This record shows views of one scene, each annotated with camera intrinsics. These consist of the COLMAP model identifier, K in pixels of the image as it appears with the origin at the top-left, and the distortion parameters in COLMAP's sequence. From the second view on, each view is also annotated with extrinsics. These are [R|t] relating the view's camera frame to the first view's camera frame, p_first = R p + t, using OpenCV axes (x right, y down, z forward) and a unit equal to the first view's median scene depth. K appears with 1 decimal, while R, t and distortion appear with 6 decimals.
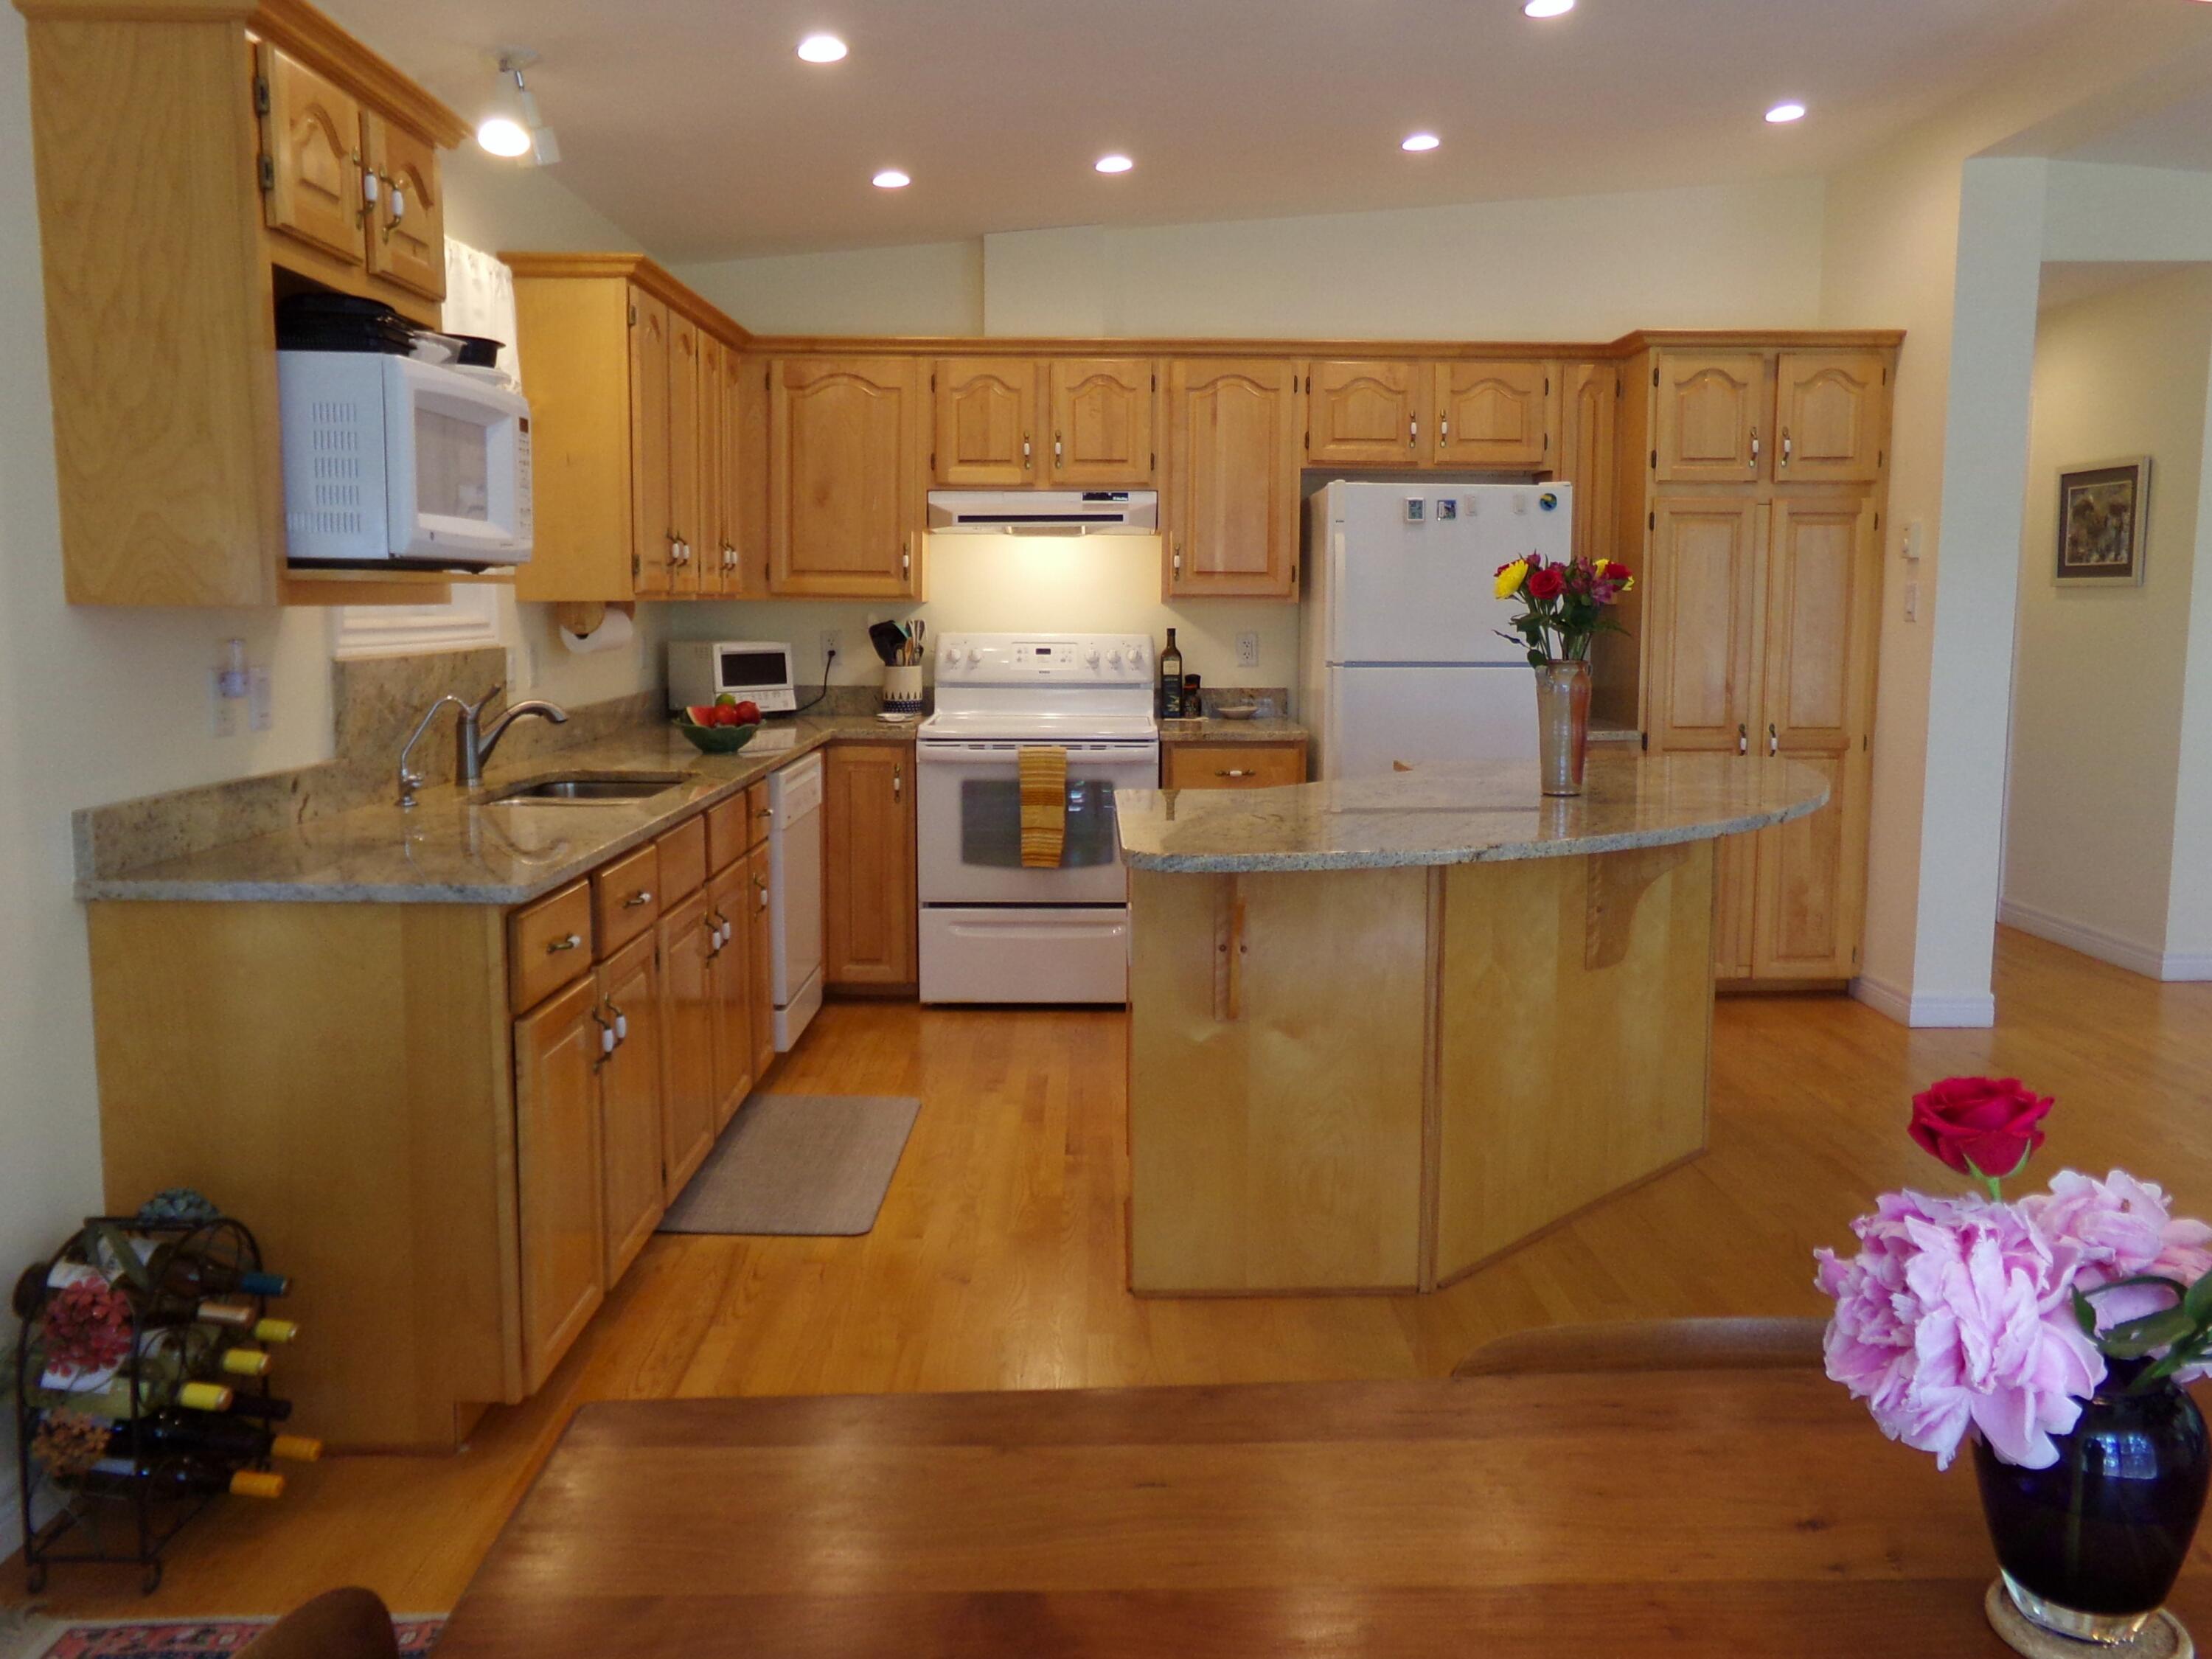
lens RADIAL K [[1708.3, 0, 1027.8], [0, 1708.3, 831.5], [0, 0, 1]] dist [-0.067426, 0.006040]
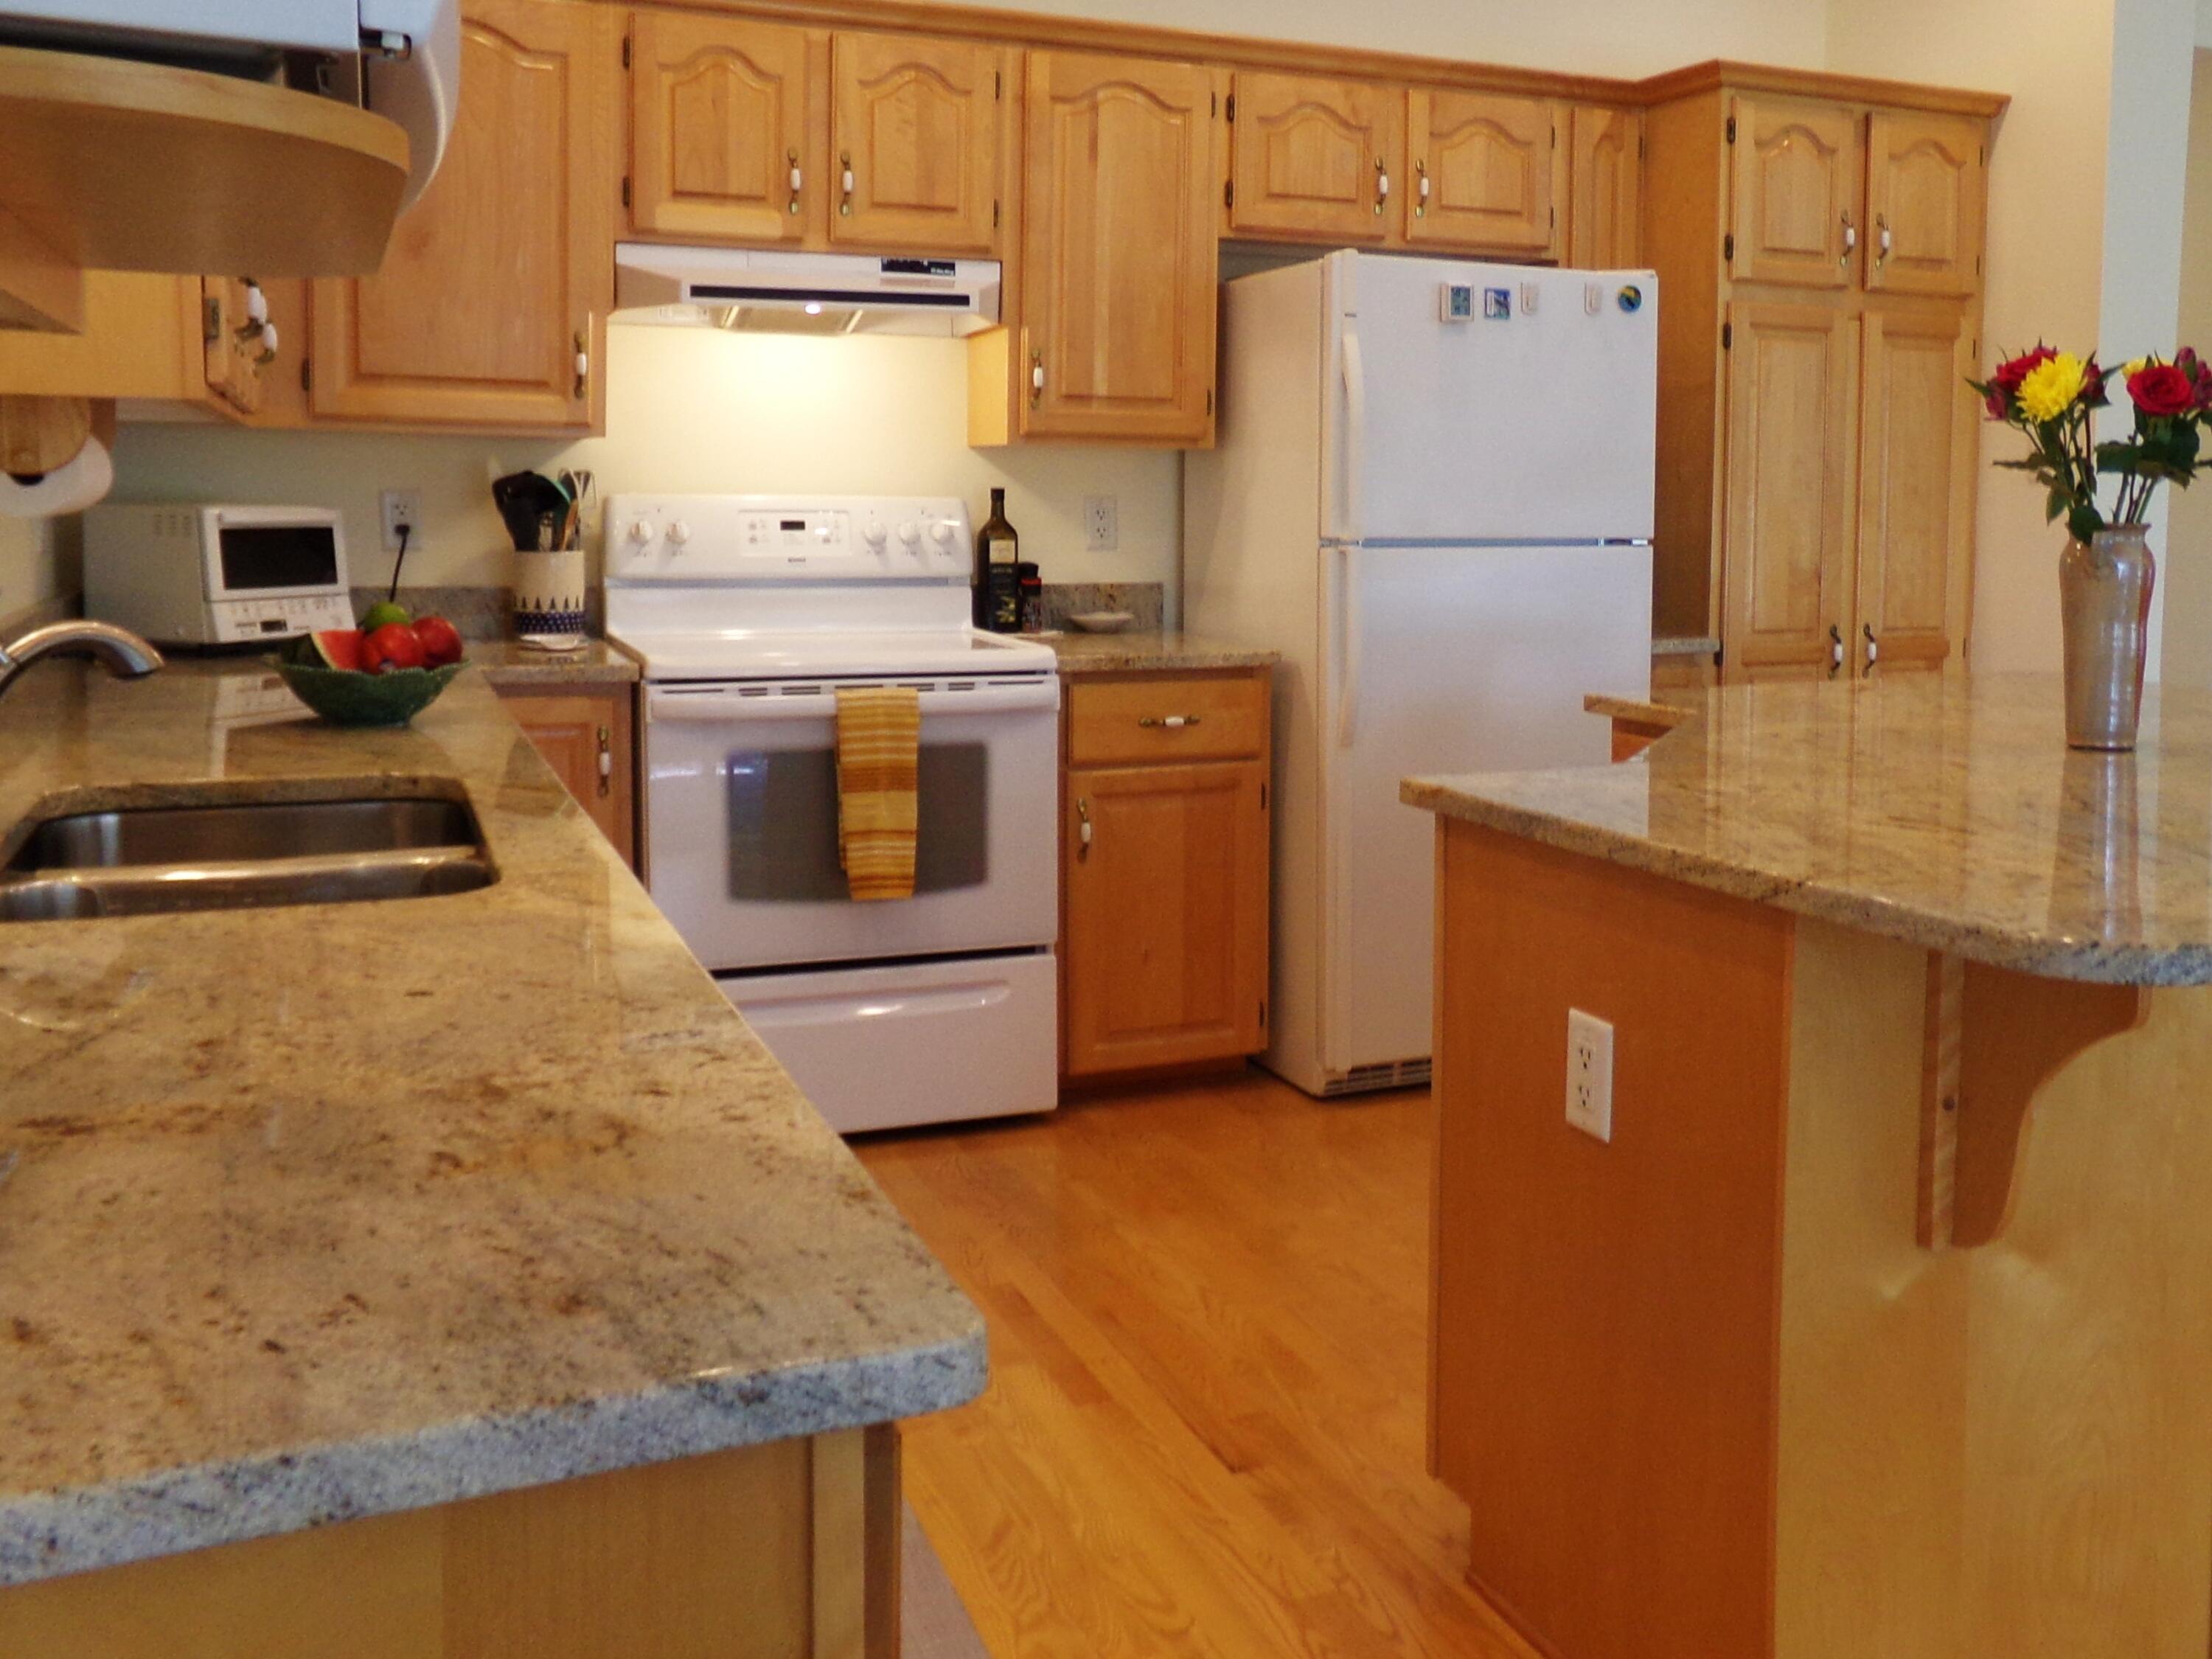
lens RADIAL K [[1997.6, 0, 1111.3], [0, 1997.6, 666.2], [0, 0, 1]] dist [-0.018497, -0.293411]
pose [[0.915731, -0.025780, 0.400964, -0.181558], [0.043490, 0.998436, -0.035129, -0.029246], [-0.399431, 0.049606, 0.915420, 0.344214]]
